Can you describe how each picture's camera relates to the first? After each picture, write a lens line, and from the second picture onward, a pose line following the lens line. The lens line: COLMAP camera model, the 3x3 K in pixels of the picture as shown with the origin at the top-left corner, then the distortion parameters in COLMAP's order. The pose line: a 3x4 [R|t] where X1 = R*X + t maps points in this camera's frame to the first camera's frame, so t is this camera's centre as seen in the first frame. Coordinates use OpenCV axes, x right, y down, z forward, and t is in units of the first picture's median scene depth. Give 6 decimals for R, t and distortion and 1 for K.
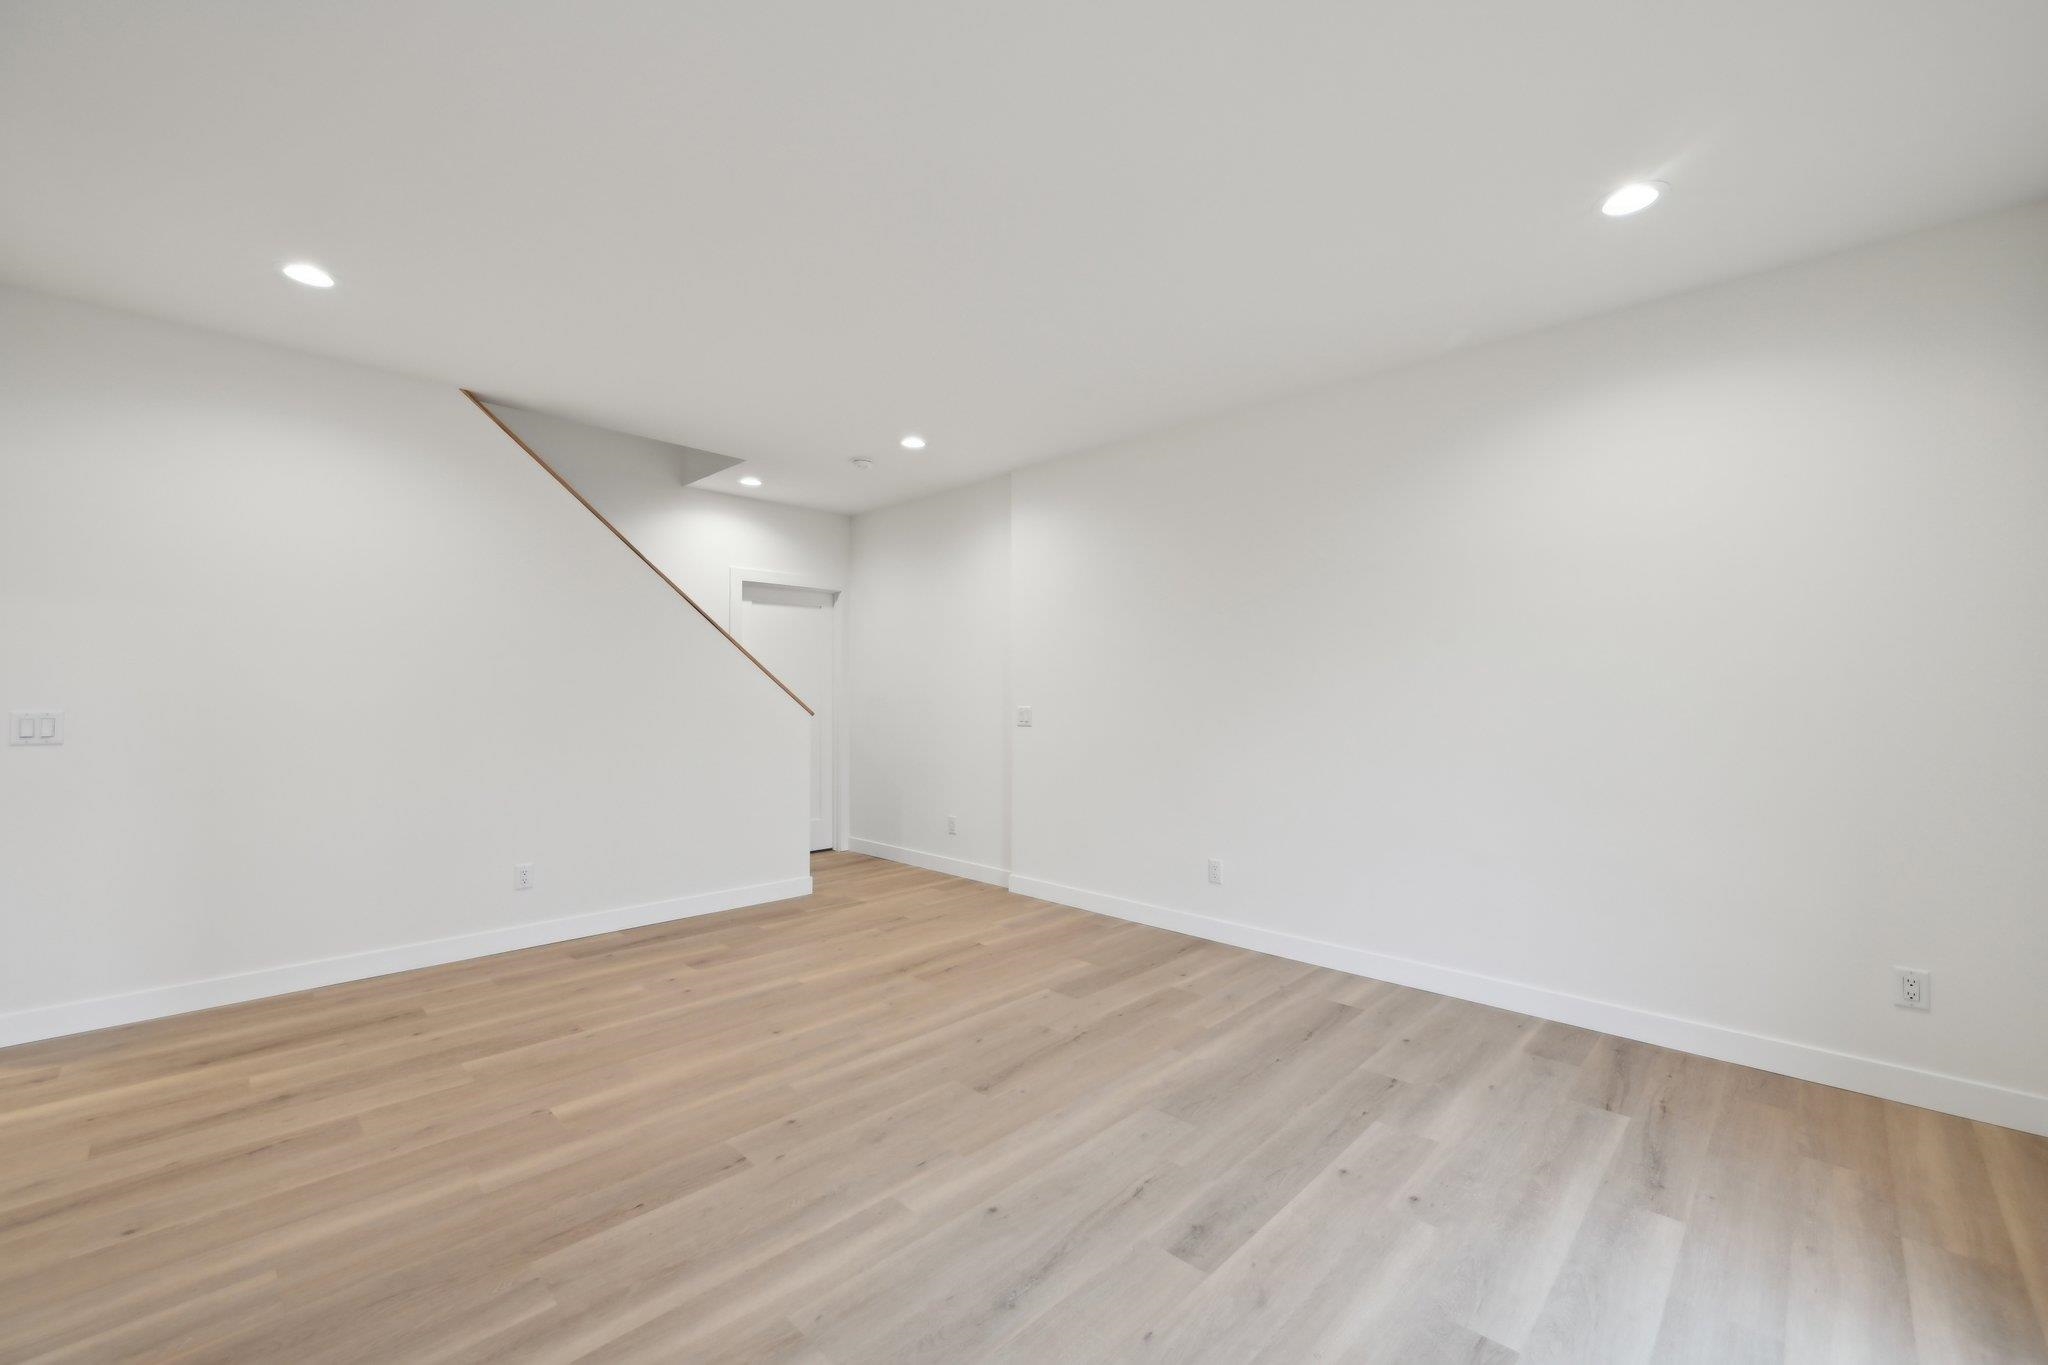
lens RADIAL K [[822.8, 0, 1036.7], [0, 822.8, 685.3], [0, 0, 1]] dist [-0.000955, 0.000332]
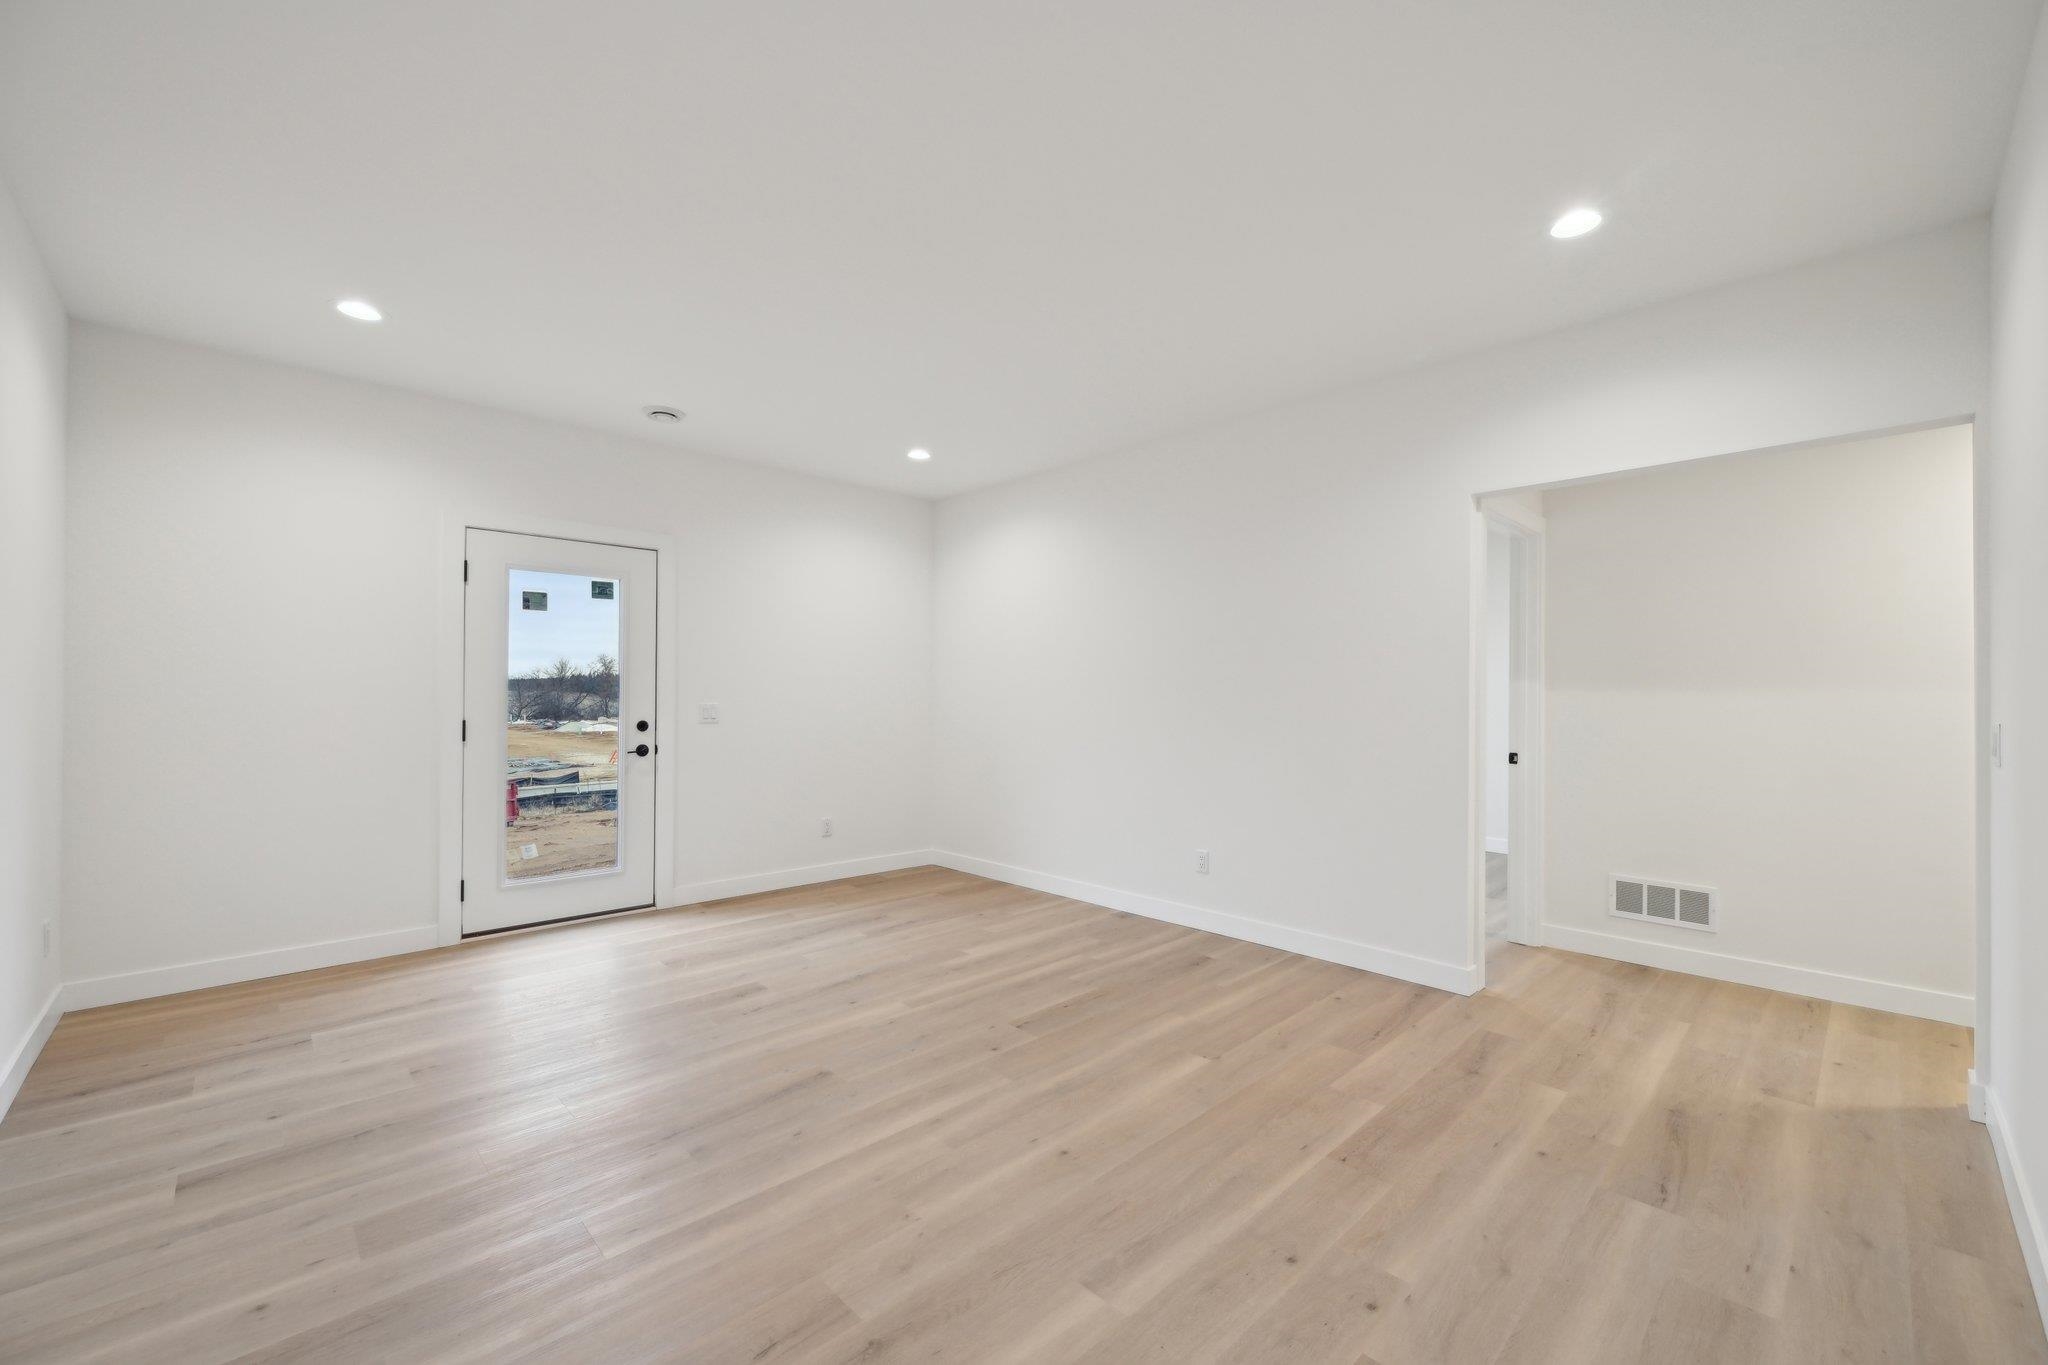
lens RADIAL K [[822.8, 0, 1026.1], [0, 822.8, 687.6], [0, 0, 1]] dist [-0.000955, 0.000332]
pose [[-0.998792, -0.007712, 0.048527, -0.320125], [-0.008877, 0.999676, -0.023836, 0.024415], [-0.048328, -0.024238, -0.998537, 1.772492]]
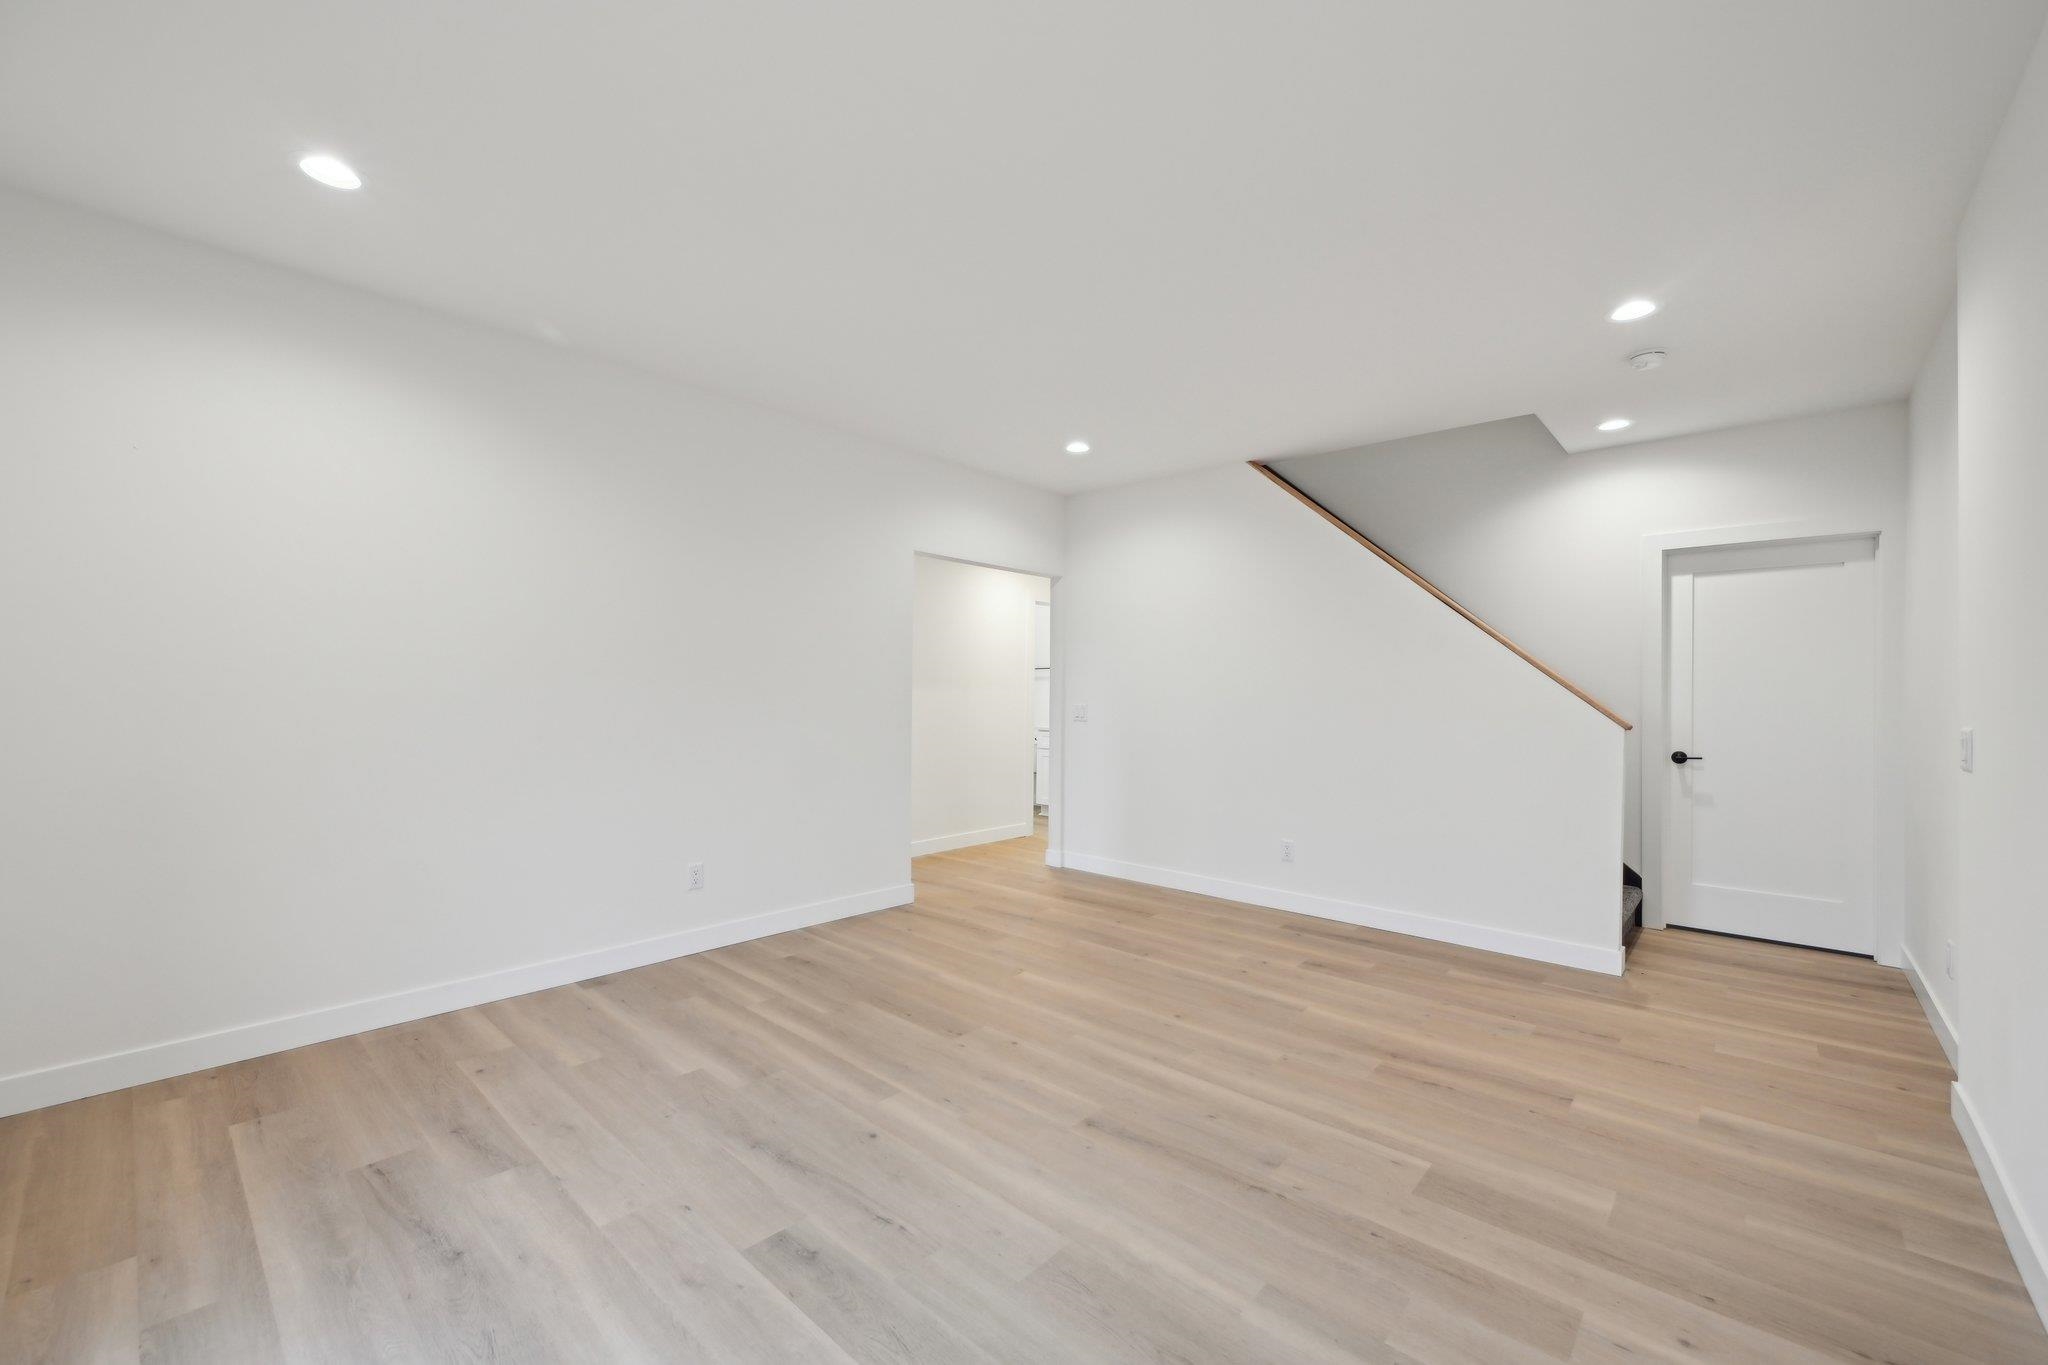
lens RADIAL K [[822.8, 0, 1029.5], [0, 822.8, 690.1], [0, 0, 1]] dist [-0.000955, 0.000332]
pose [[0.032325, -0.007889, -0.999446, 0.745679], [0.001703, 0.999968, -0.007838, 0.011981], [0.999476, -0.001449, 0.032338, 0.788603]]
